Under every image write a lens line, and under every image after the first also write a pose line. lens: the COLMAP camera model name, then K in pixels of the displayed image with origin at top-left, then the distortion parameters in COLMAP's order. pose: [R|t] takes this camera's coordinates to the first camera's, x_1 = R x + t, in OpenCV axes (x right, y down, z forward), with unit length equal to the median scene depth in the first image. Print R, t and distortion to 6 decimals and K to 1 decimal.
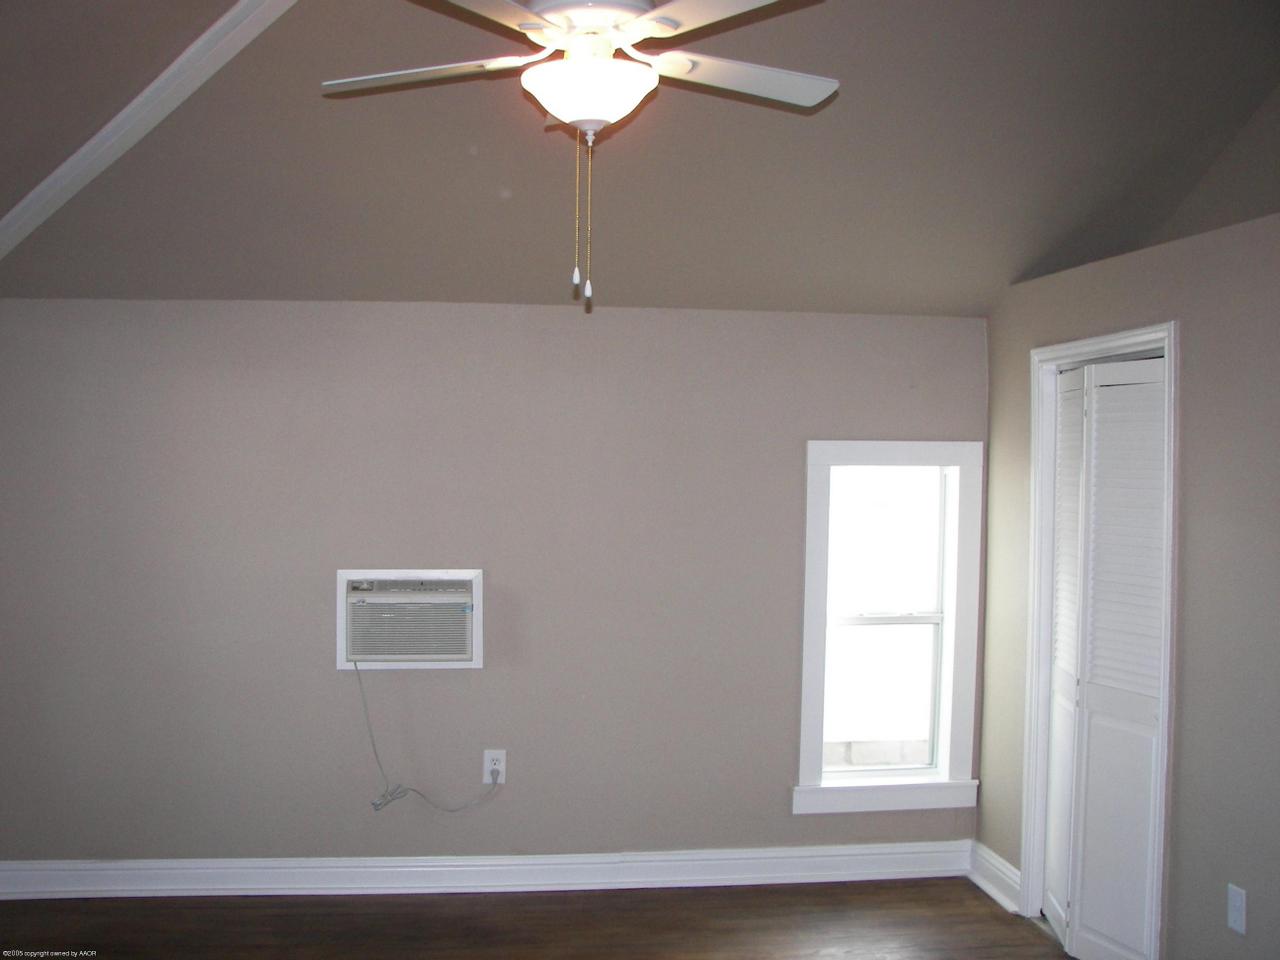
lens RADIAL K [[1339.5, 0, 639.2], [0, 1339.5, 482.0], [0, 0, 1]] dist [-0.126725, 0.000000]
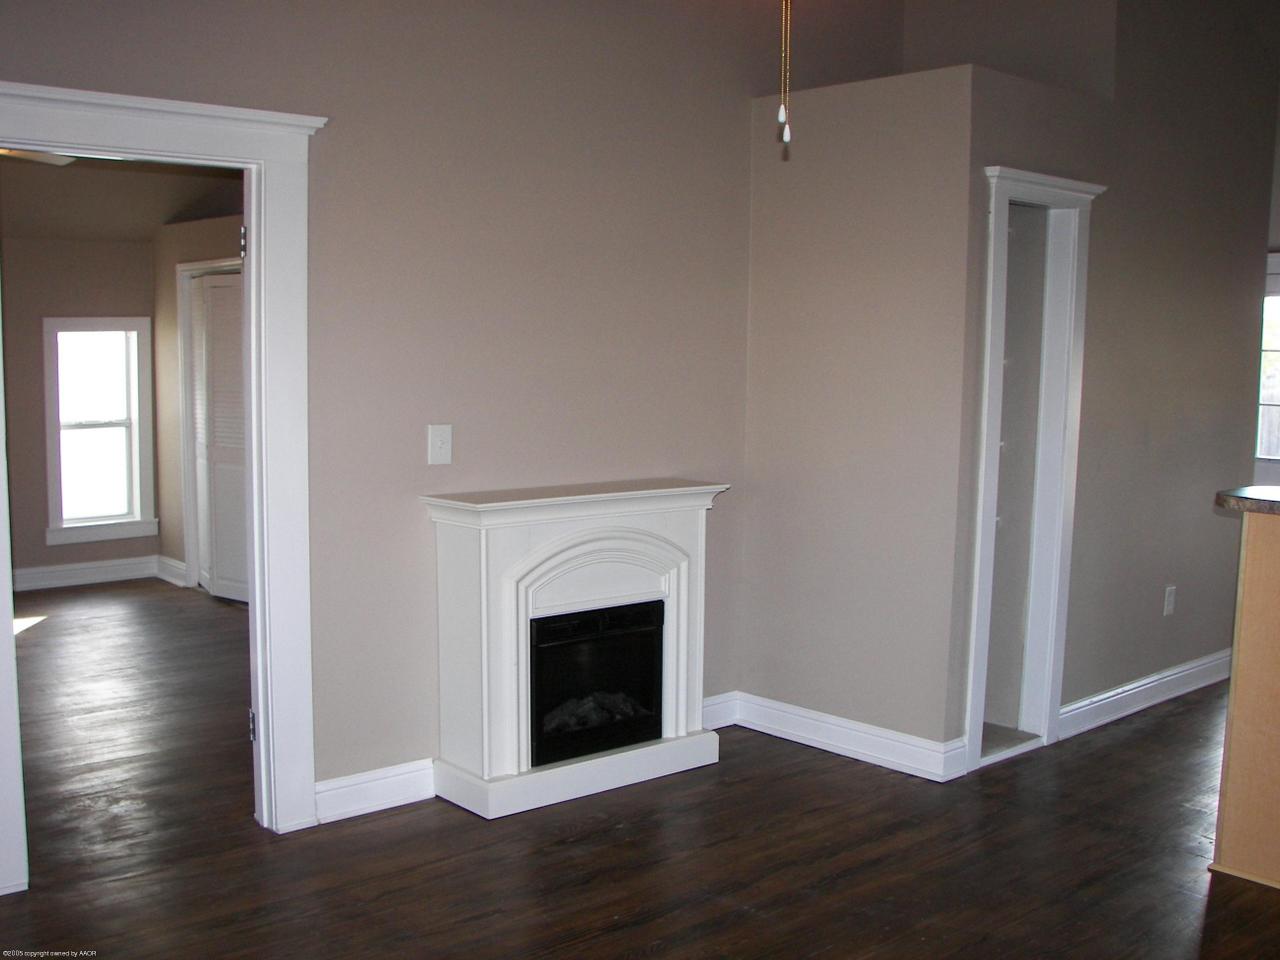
lens RADIAL K [[1339.5, 0, 640.3], [0, 1339.5, 482.6], [0, 0, 1]] dist [-0.126725, 0.000000]
pose [[0.826811, -0.071510, 0.557916, -0.172362], [0.008109, 0.993298, 0.115298, -0.007629], [-0.562422, -0.090805, 0.821849, -0.738800]]
